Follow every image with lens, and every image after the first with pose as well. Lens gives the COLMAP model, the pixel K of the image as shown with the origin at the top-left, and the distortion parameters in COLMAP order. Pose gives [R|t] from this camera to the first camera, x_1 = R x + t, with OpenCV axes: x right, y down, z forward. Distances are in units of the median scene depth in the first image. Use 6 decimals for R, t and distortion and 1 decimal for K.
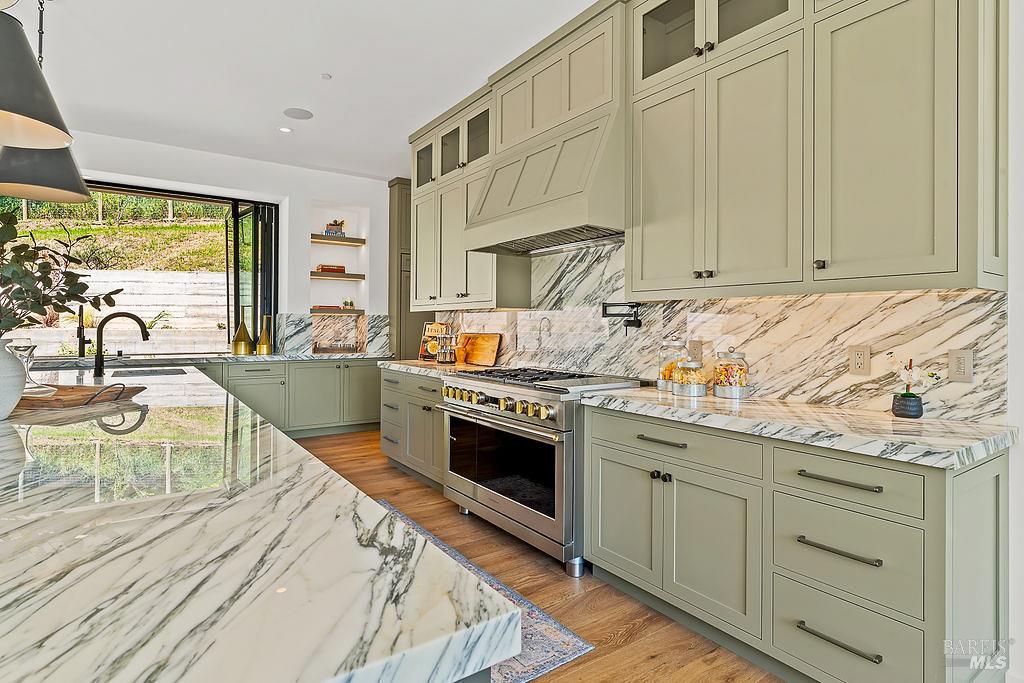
lens RADIAL K [[533.2, 0, 509.6], [0, 533.2, 325.1], [0, 0, 1]] dist [-0.006901, 0.001693]
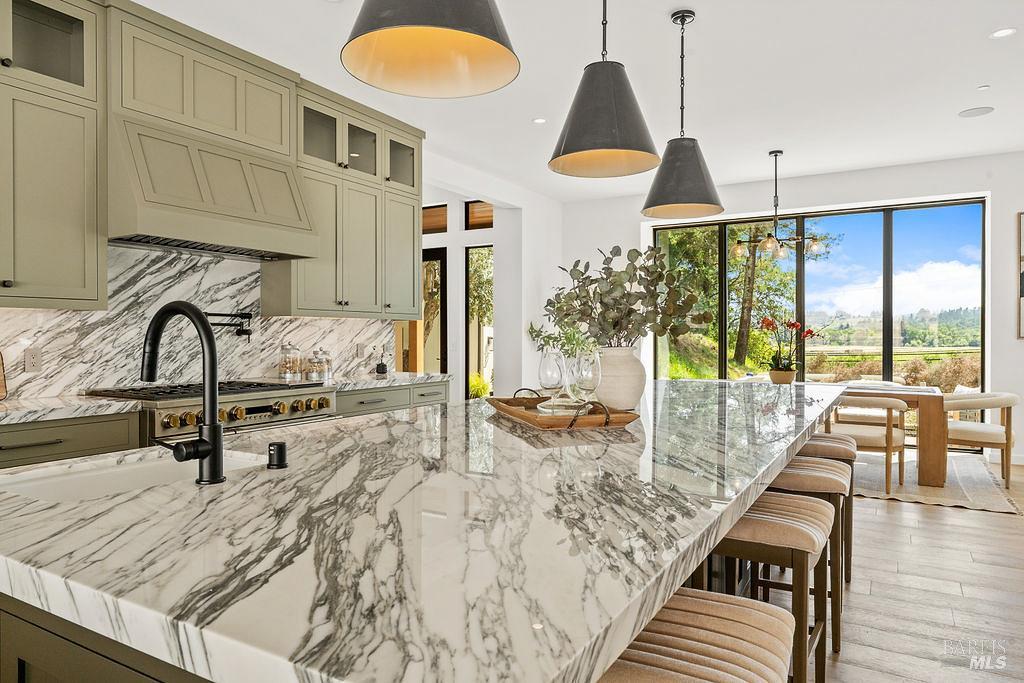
lens RADIAL K [[657.8, 0, 513.2], [0, 657.8, 338.2], [0, 0, 1]] dist [-0.003956, -0.000227]
pose [[-0.413503, -0.011513, 0.910430, -1.225682], [-0.005086, 0.999934, 0.010335, -0.007596], [-0.910489, -0.000356, -0.413534, 0.981121]]
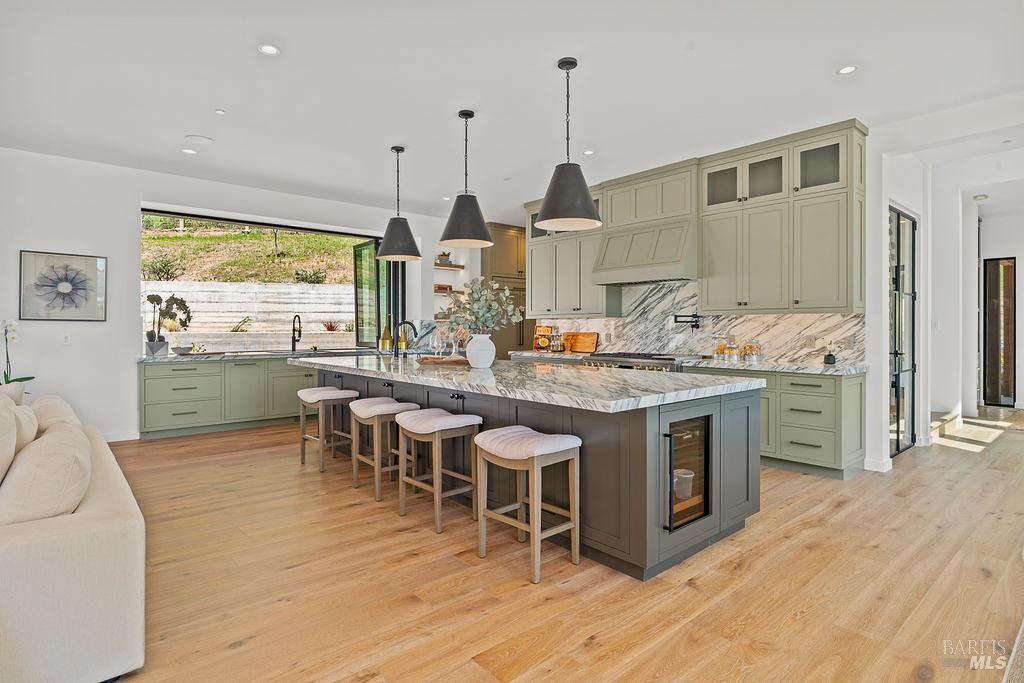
lens RADIAL K [[533.2, 0, 512.8], [0, 533.2, 331.5], [0, 0, 1]] dist [-0.006901, 0.001693]
pose [[0.994138, -0.007348, 0.107869, -0.576292], [0.006248, 0.999925, 0.010538, -0.007690], [-0.107939, -0.009803, 0.994109, -0.762377]]
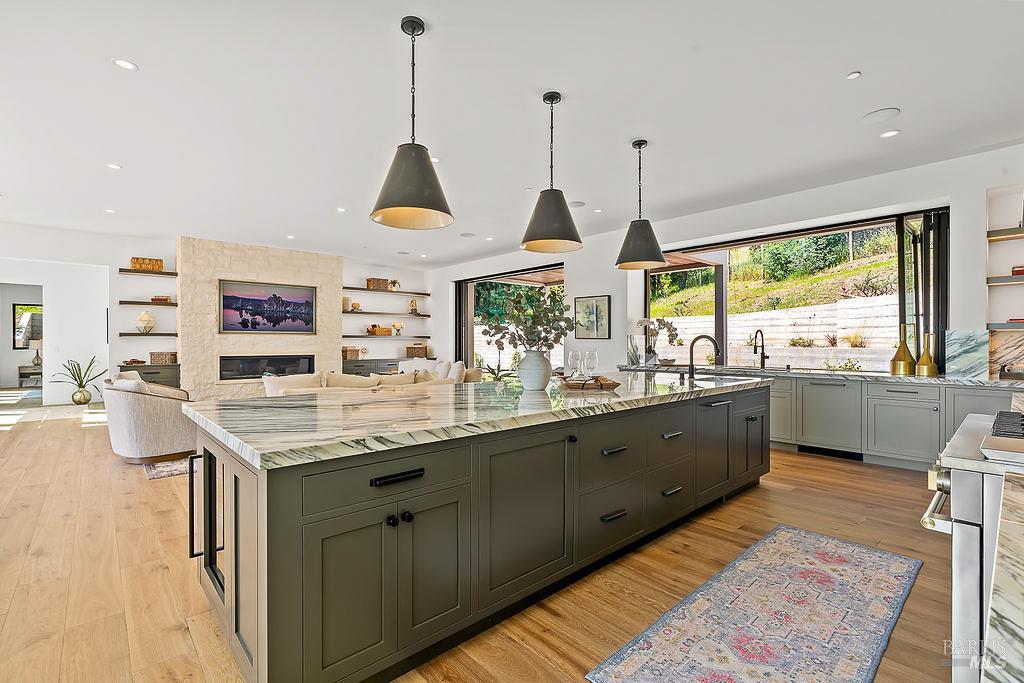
lens RADIAL K [[463.3, 0, 509.3], [0, 463.3, 346.5], [0, 0, 1]] dist [-0.004009, 0.000062]
pose [[0.128854, -0.003682, -0.991657, 0.417363], [-0.000422, 0.999993, -0.003768, 0.013034], [0.991664, 0.000904, 0.128851, 0.334624]]
